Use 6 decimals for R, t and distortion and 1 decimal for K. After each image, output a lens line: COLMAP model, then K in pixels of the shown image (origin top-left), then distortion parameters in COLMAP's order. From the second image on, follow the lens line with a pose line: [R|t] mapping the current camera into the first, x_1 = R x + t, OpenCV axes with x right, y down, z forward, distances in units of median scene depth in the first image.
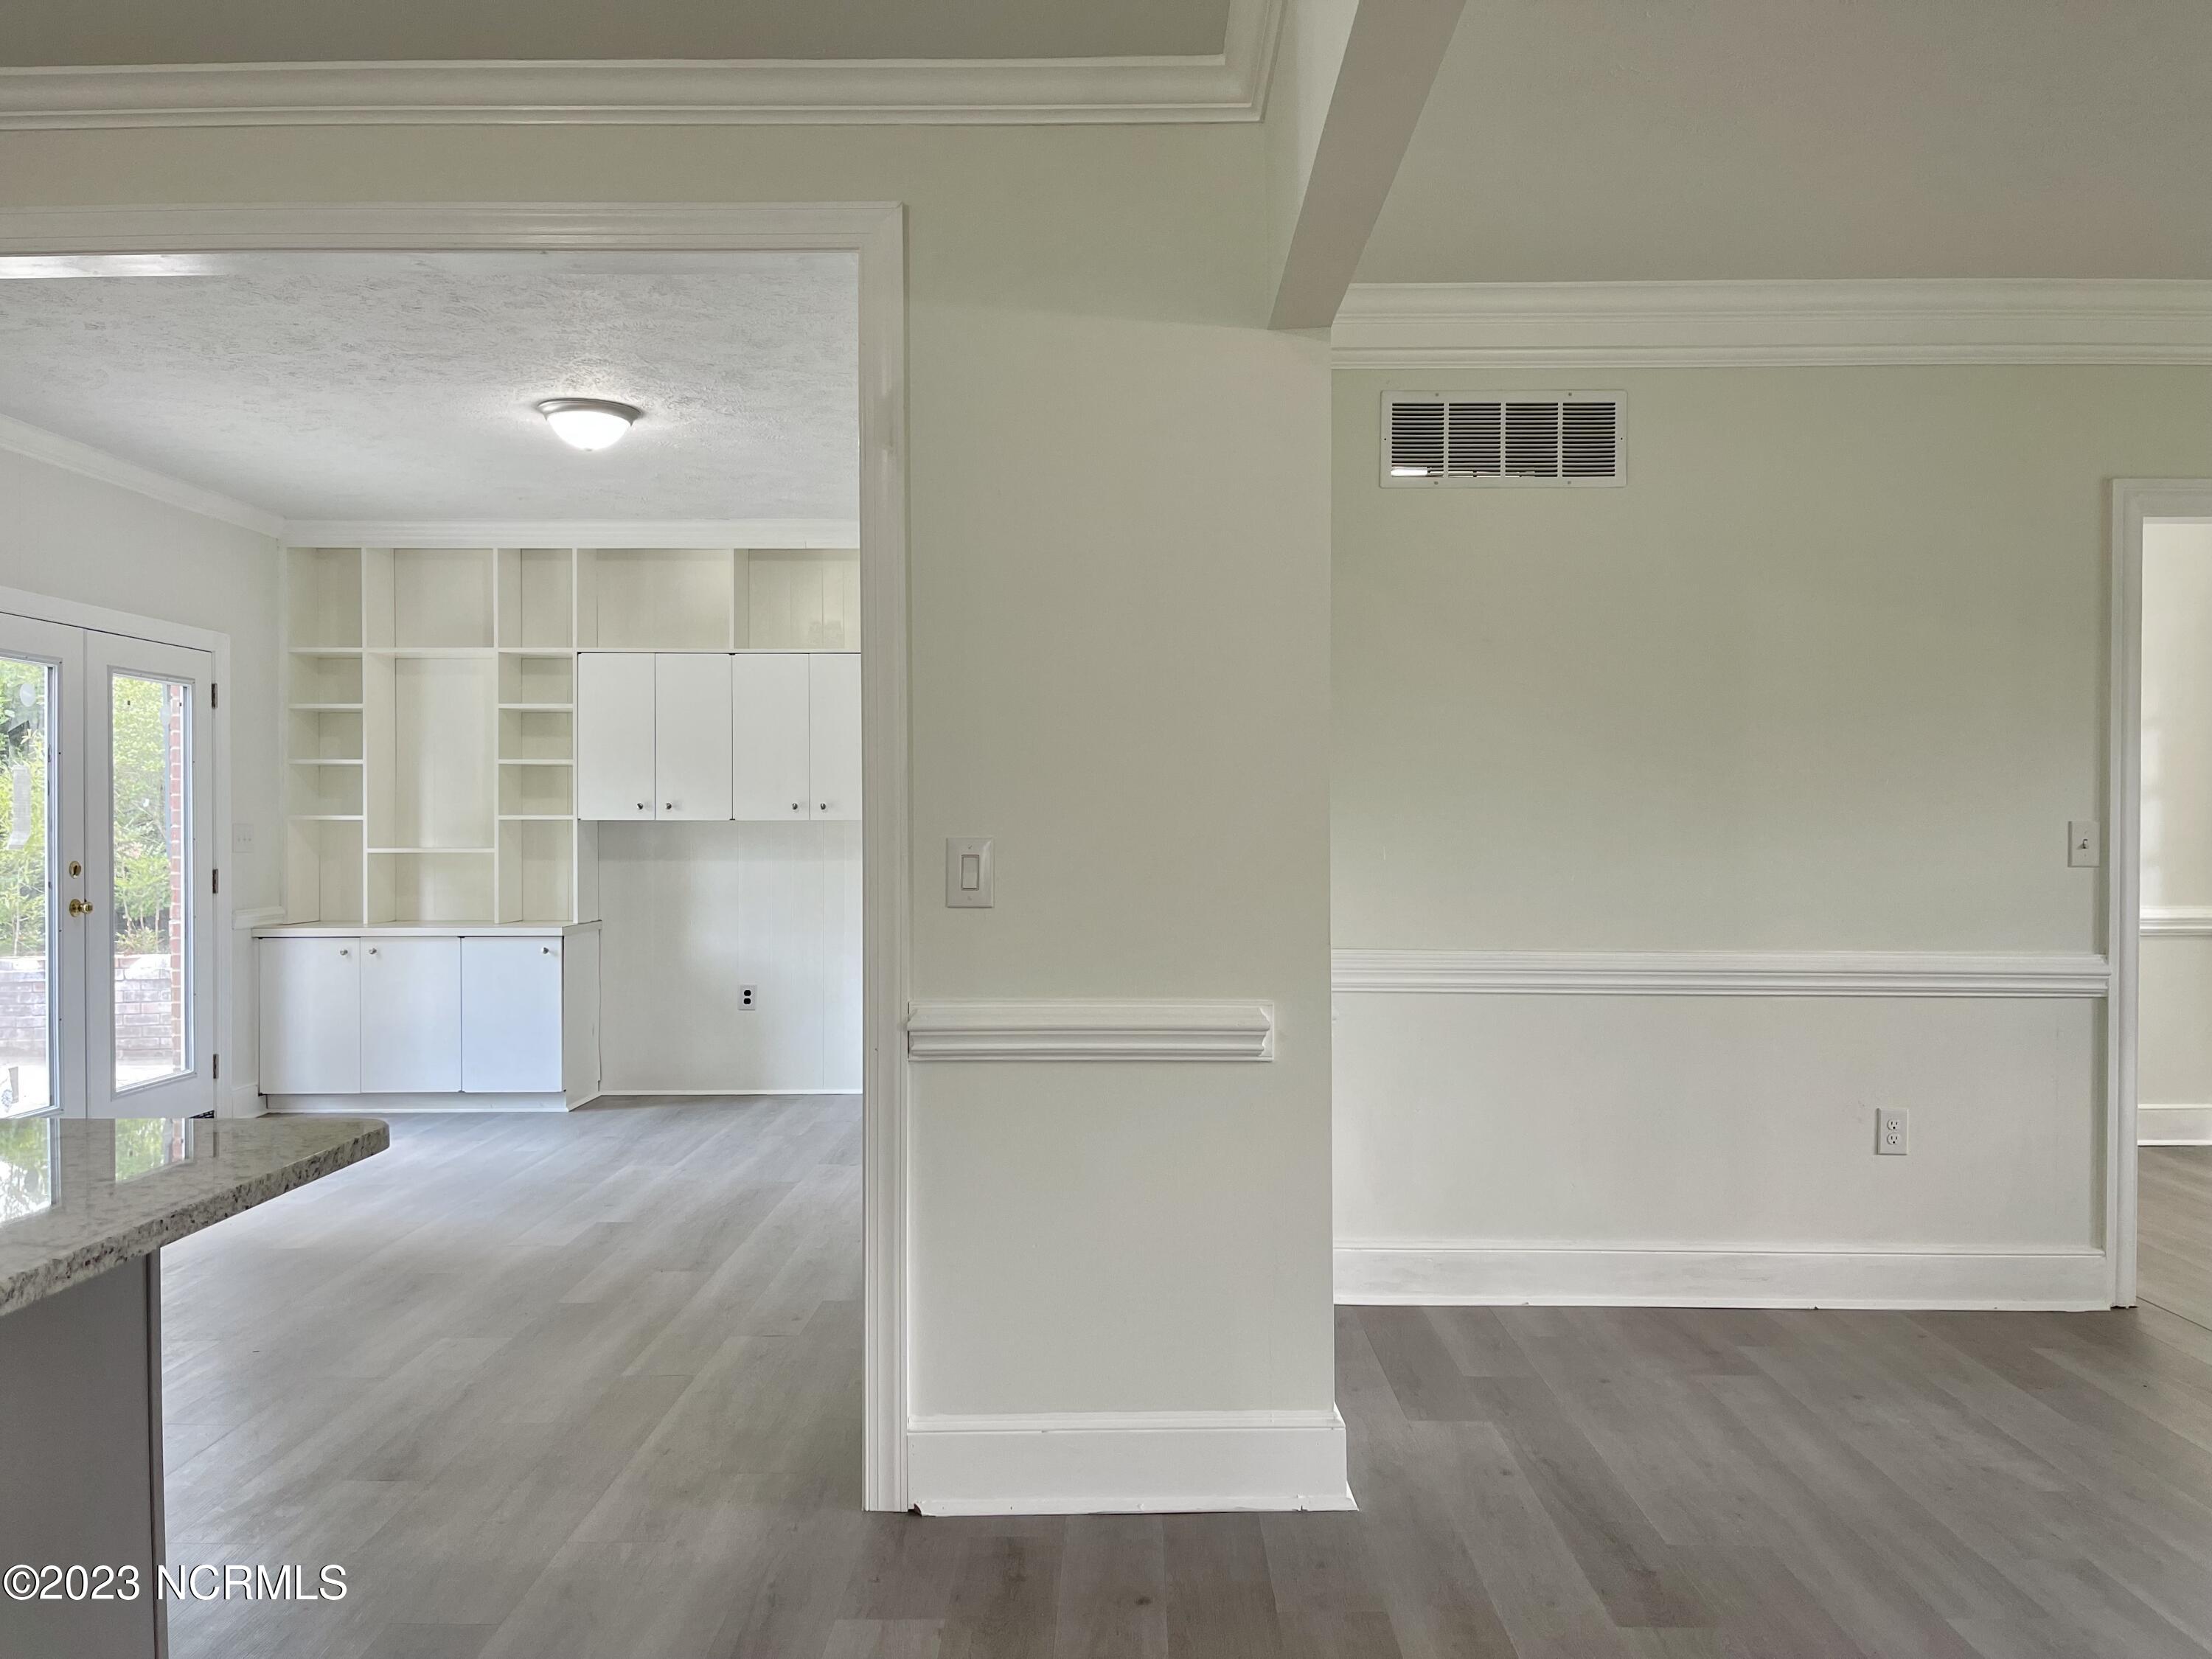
lens RADIAL K [[1679.7, 0, 1110.1], [0, 1679.7, 836.2], [0, 0, 1]] dist [0.066257, -0.073735]
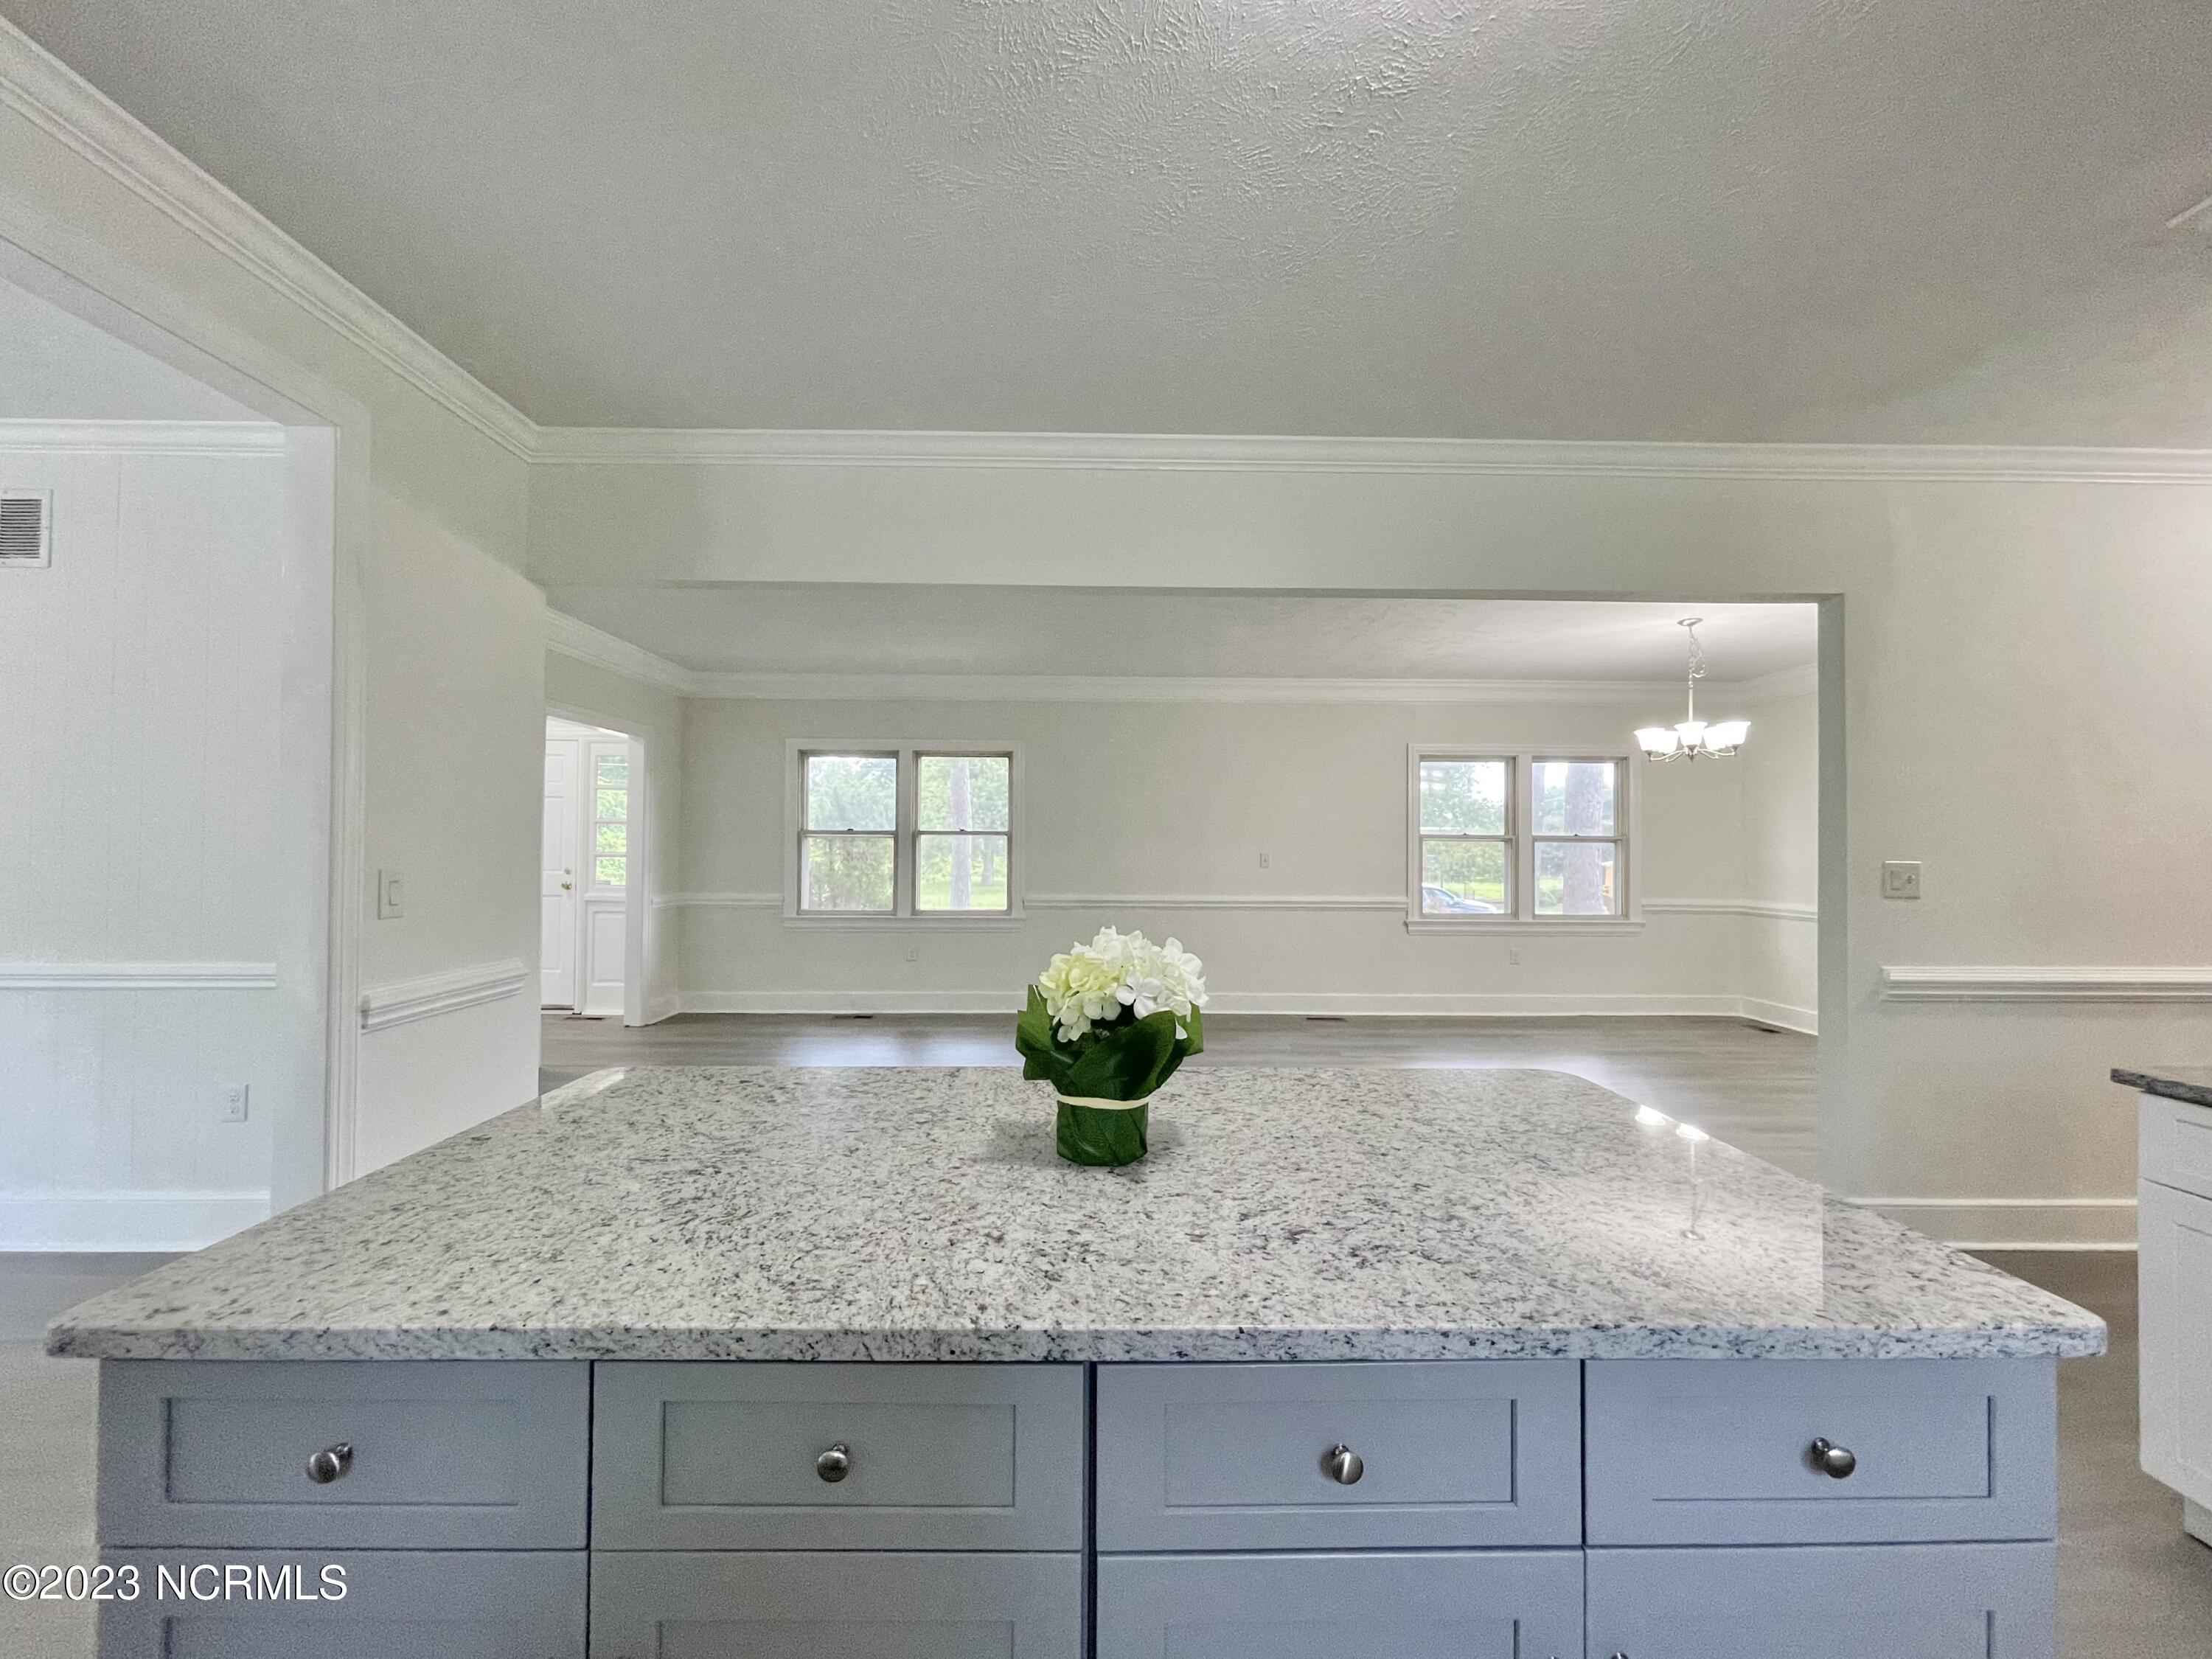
lens RADIAL K [[899.5, 0, 1106.6], [0, 899.5, 832.8], [0, 0, 1]] dist [-0.000955, -0.000341]
pose [[-0.029120, 0.018383, 0.999407, -0.466425], [-0.000880, 0.999830, -0.018416, -0.008716], [-0.999576, -0.001416, -0.029099, 0.226855]]
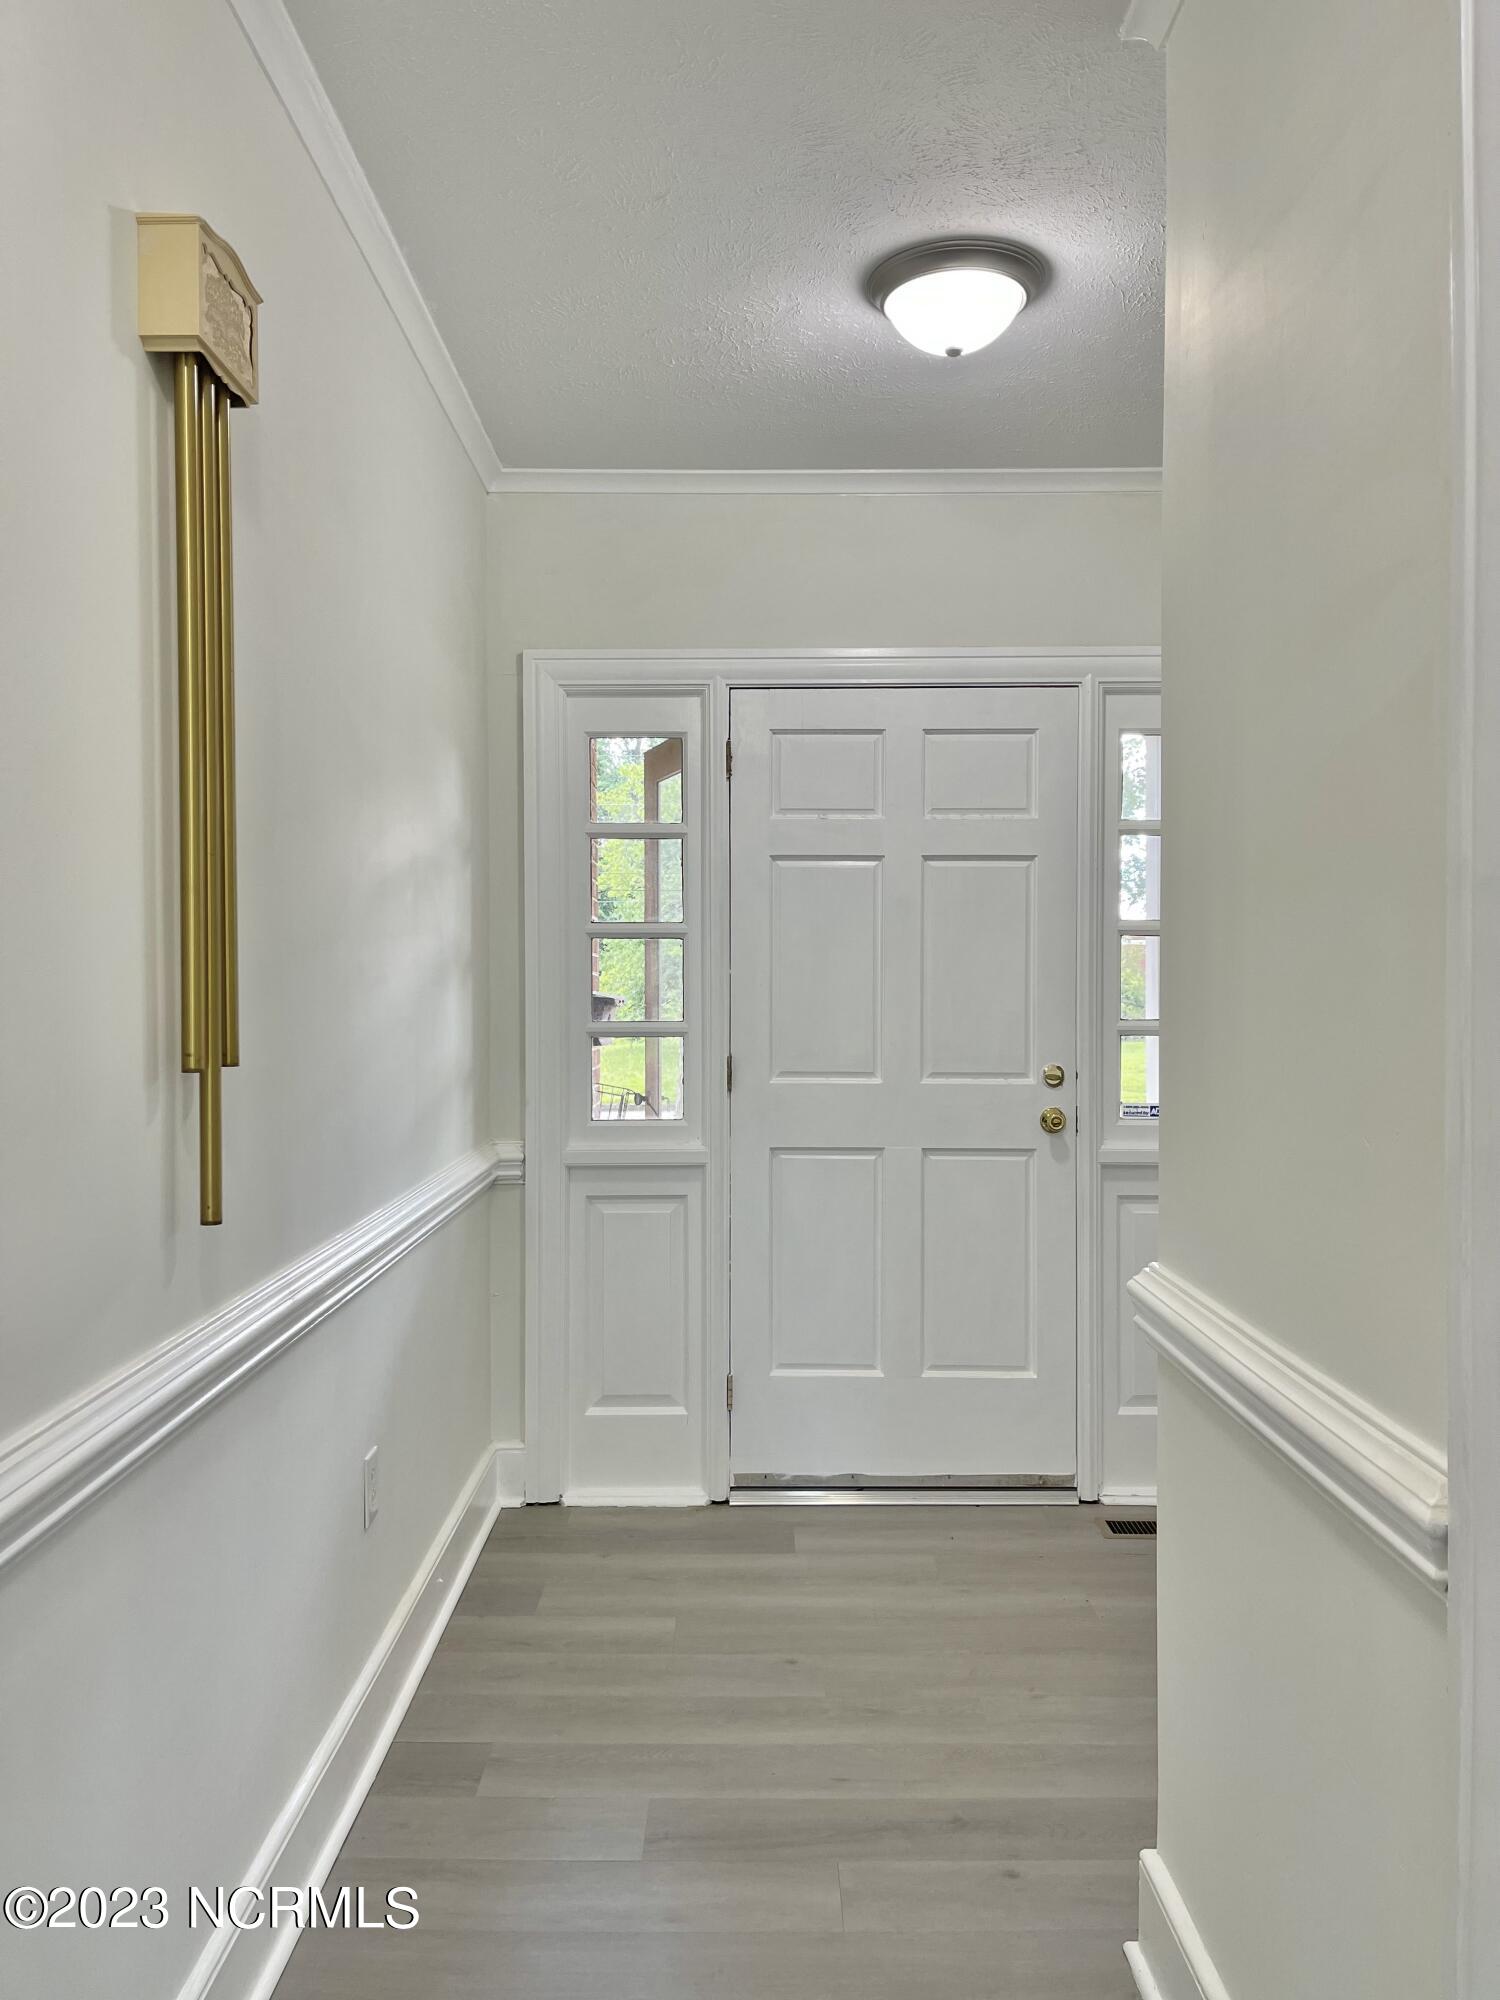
lens RADIAL K [[1518.7, 0, 754.3], [0, 1518.7, 1007.2], [0, 0, 1]] dist [0.066257, -0.073735]
pose [[-0.016606, -0.014723, 0.999754, 0.071795], [0.006338, 0.999870, 0.014830, -0.020981], [-0.999842, 0.006583, -0.016510, 1.036623]]
